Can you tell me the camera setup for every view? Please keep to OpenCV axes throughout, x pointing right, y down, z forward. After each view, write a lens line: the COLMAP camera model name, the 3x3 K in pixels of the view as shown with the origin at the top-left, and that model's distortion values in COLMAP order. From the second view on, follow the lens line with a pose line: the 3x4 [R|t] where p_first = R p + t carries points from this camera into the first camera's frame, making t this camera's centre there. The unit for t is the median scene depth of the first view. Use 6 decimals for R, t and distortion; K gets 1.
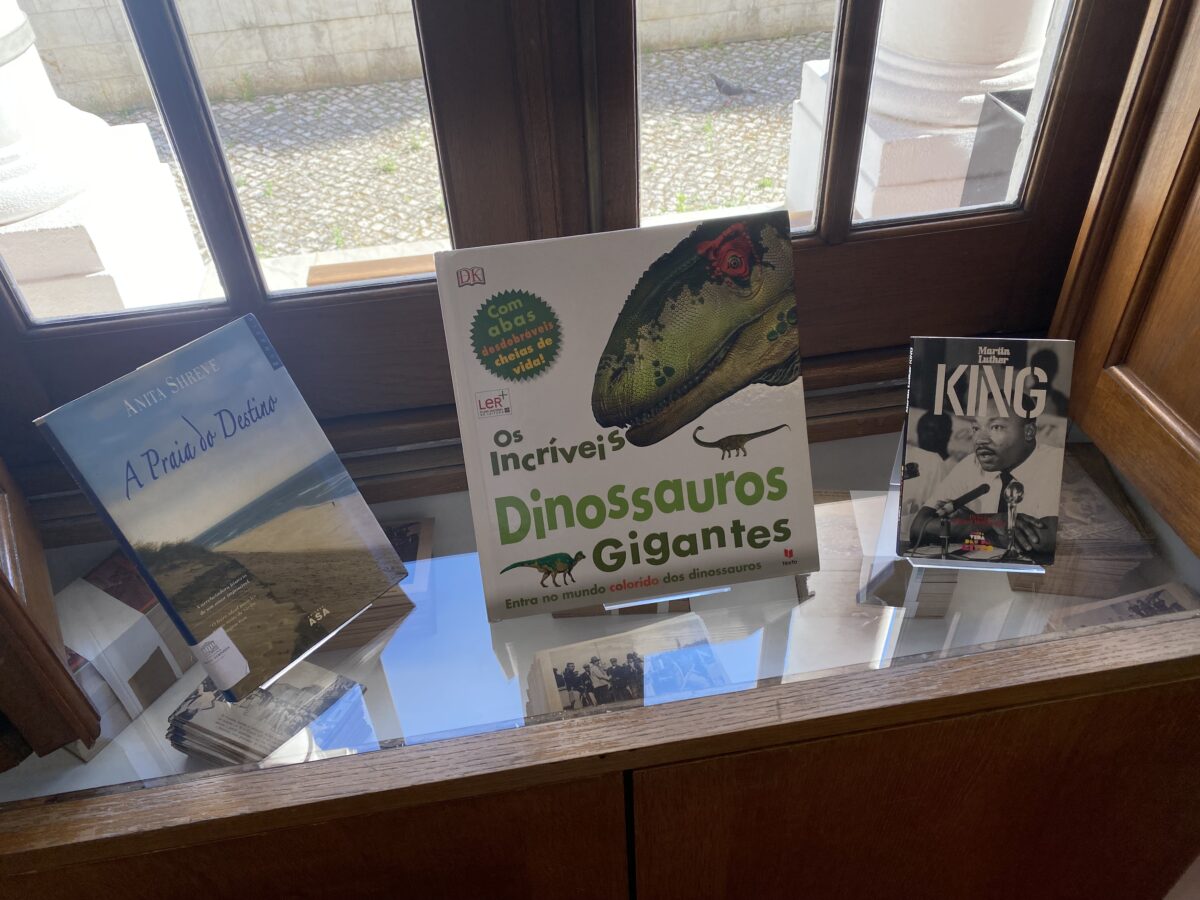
lens RADIAL K [[917.4, 0, 587.2], [0, 917.4, 446.6], [0, 0, 1]] dist [-0.000010, -0.000088]
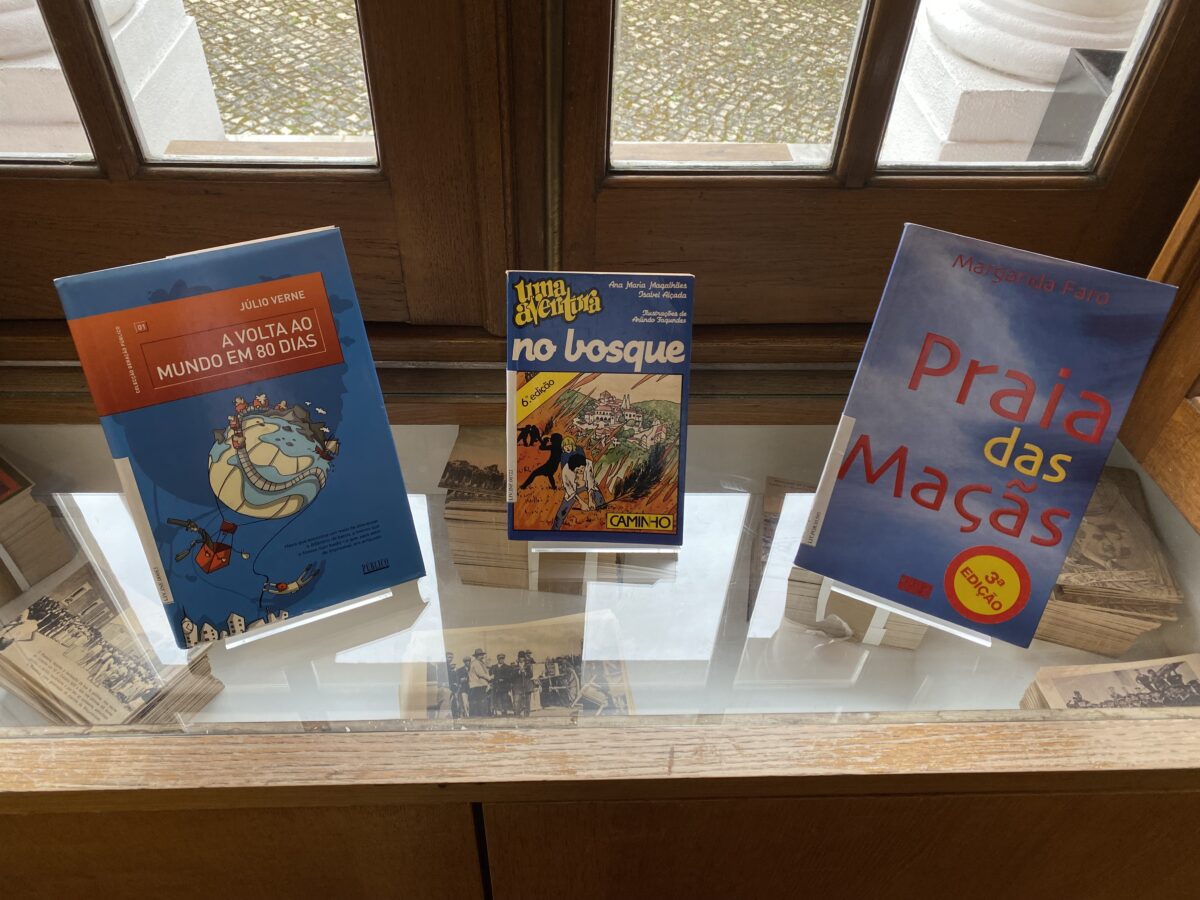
lens RADIAL K [[917.4, 0, 591.5], [0, 917.4, 444.0], [0, 0, 1]] dist [-0.000010, -0.000088]
pose [[0.989898, 0.139001, -0.027923, 0.116687], [-0.136404, 0.987433, 0.079818, -0.037734], [0.038667, -0.075203, 0.996418, 0.206436]]
